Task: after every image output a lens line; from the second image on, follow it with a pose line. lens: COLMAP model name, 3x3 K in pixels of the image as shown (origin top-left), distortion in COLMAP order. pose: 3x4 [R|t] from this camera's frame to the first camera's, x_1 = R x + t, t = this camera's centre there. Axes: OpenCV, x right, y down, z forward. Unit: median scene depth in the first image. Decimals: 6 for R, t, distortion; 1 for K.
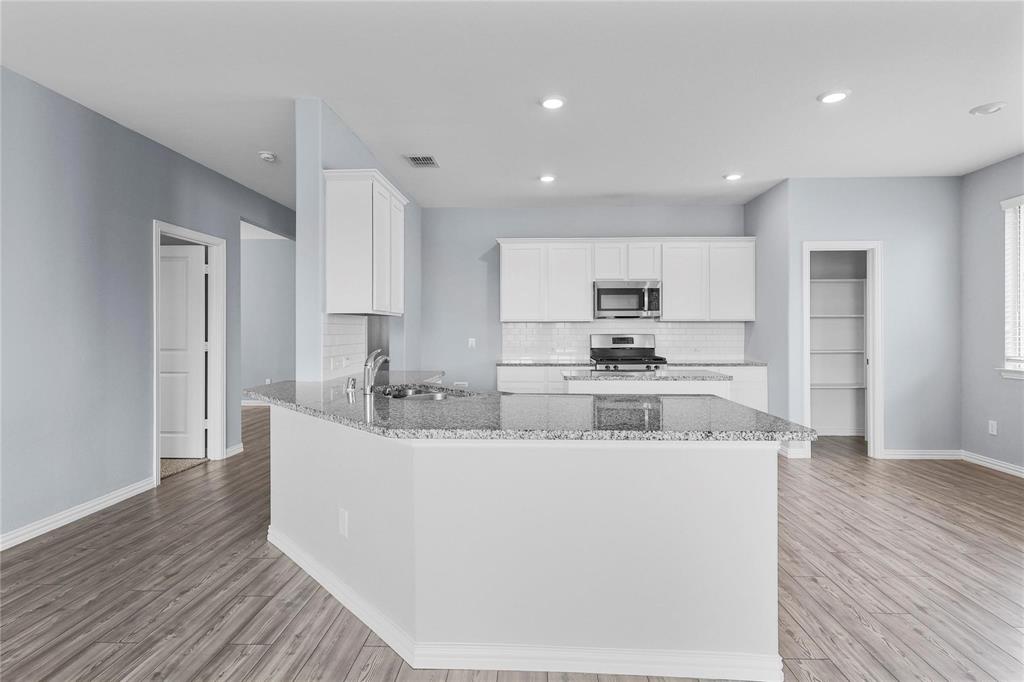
lens RADIAL K [[507.4, 0, 510.1], [0, 507.4, 333.7], [0, 0, 1]] dist [0.005665, -0.002532]
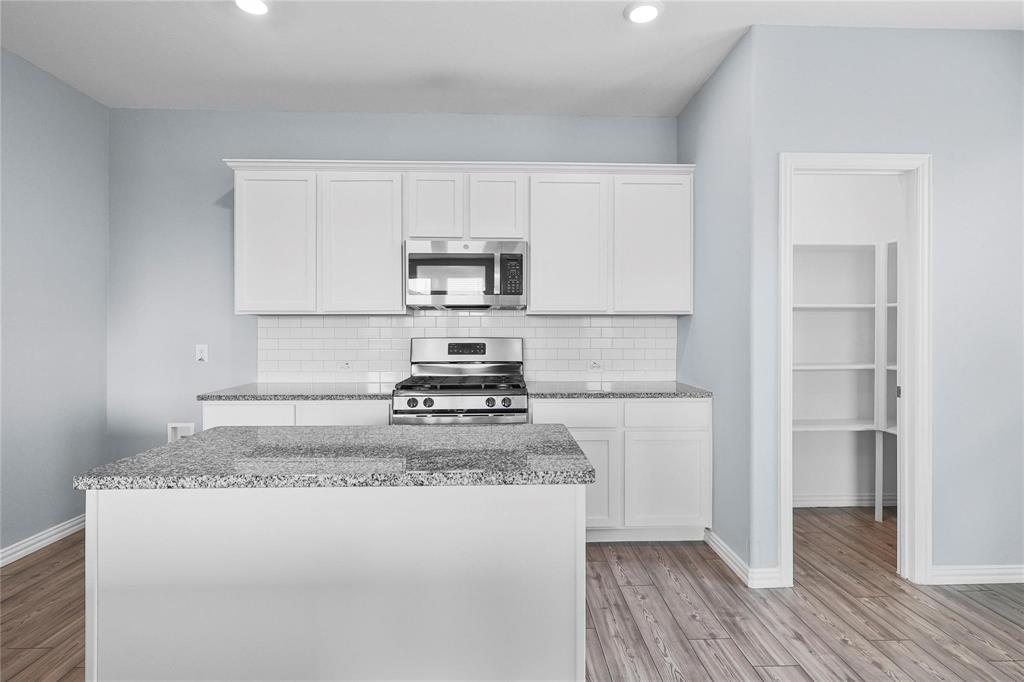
lens RADIAL K [[507.4, 0, 506.9], [0, 507.4, 334.0], [0, 0, 1]] dist [0.005665, -0.002532]
pose [[0.998907, -0.000336, 0.046748, 0.251494], [-0.000121, 0.999952, 0.009767, -0.008704], [-0.046749, -0.009762, 0.998859, 0.450685]]
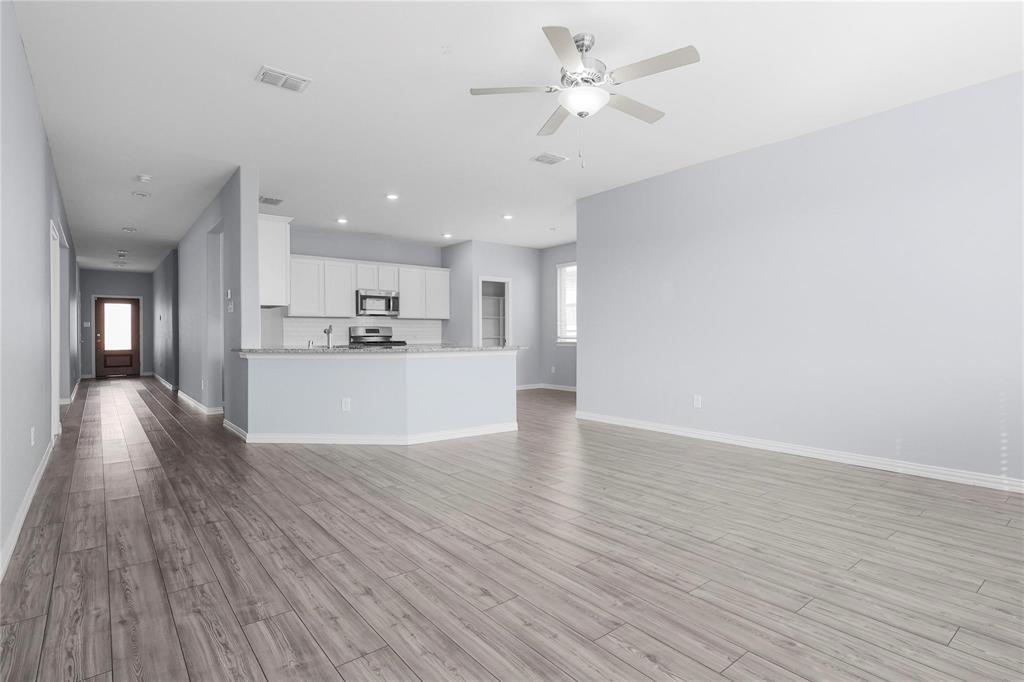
lens RADIAL K [[507.4, 0, 507.8], [0, 507.4, 335.4], [0, 0, 1]] dist [0.005665, -0.002532]
pose [[0.759213, -0.002887, 0.650835, -0.458805], [0.006266, 0.999976, -0.002874, 0.034648], [-0.650812, 0.006260, 0.759213, -0.388075]]
